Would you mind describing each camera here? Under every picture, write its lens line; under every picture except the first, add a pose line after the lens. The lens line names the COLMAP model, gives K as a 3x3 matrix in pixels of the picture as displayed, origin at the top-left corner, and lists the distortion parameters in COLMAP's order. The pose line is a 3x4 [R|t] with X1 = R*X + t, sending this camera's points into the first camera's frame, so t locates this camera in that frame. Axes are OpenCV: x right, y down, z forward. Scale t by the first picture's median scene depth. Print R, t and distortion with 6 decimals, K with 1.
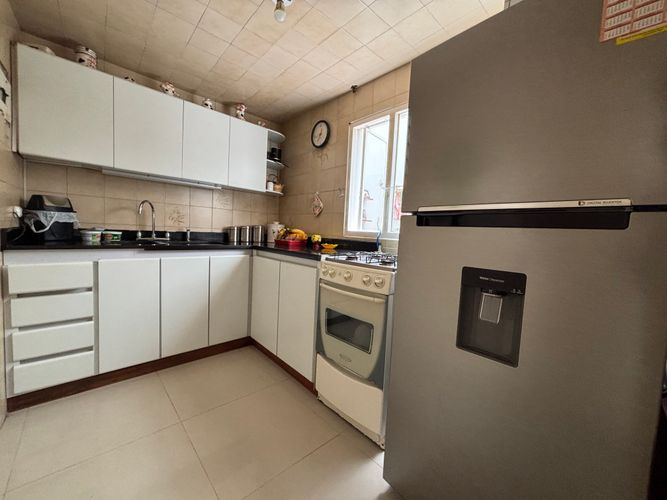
lens RADIAL K [[266.2, 0, 334.2], [0, 266.2, 249.2], [0, 0, 1]] dist [-0.000991, -0.000192]
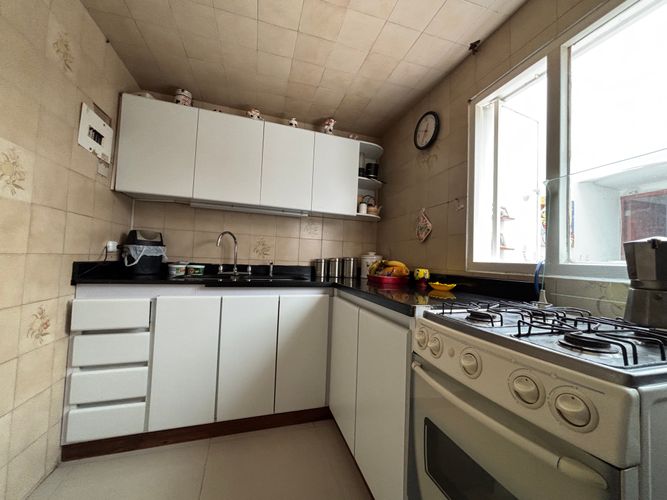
lens RADIAL K [[266.2, 0, 334.2], [0, 266.2, 249.2], [0, 0, 1]] dist [-0.000991, -0.000192]
pose [[0.902587, -0.031112, -0.429382, 0.030478], [-0.023760, 0.992265, -0.121843, -0.018613], [0.429852, 0.120177, 0.894866, 0.351351]]
